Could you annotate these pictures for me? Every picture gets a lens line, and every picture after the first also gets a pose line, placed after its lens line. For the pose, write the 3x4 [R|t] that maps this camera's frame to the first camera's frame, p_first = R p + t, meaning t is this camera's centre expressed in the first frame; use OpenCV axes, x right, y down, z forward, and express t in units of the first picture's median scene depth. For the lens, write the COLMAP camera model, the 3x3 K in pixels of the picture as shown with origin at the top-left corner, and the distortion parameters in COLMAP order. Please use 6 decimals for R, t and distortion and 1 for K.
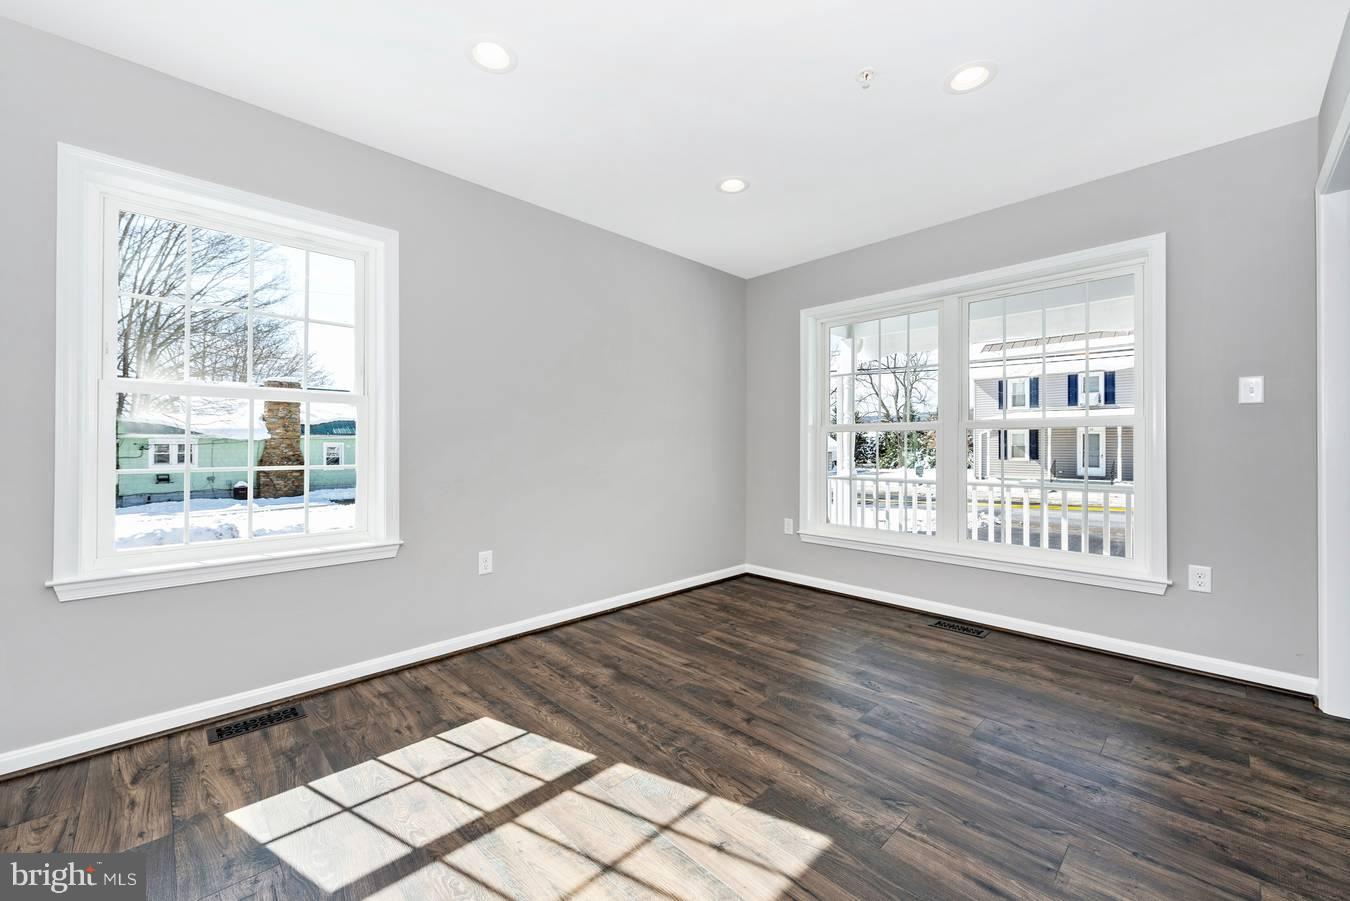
lens RADIAL K [[532.3, 0, 678.7], [0, 532.3, 444.0], [0, 0, 1]] dist [0.013077, -0.000041]
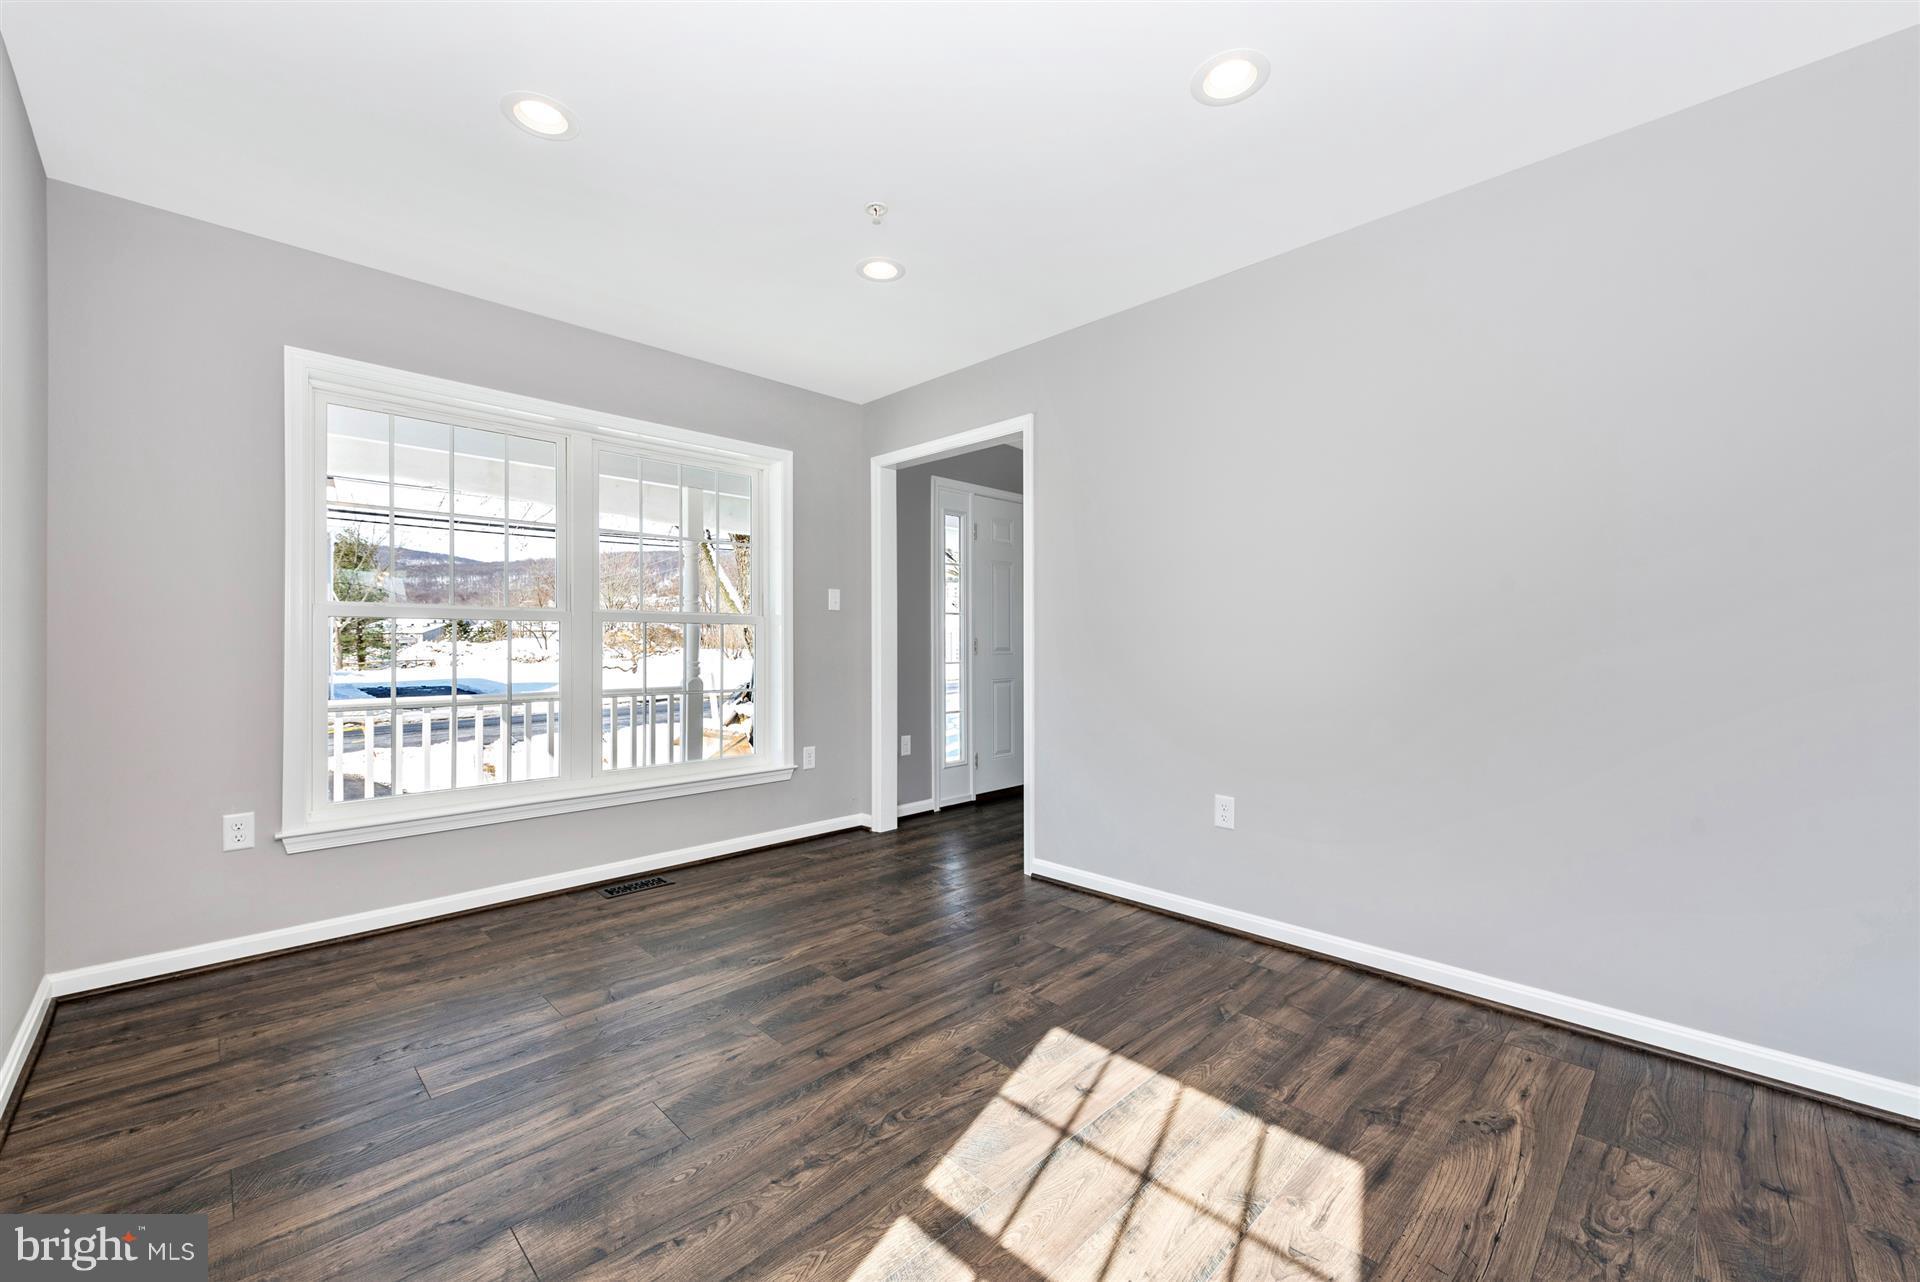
lens RADIAL K [[755.1, 0, 947.1], [0, 755.1, 614.4], [0, 0, 1]] dist [0.013687, 0.000028]
pose [[0.003722, 0.040207, 0.999184, -0.735479], [-0.003837, 0.999185, -0.040193, 0.002333], [-0.999986, -0.003685, 0.003873, 0.733968]]
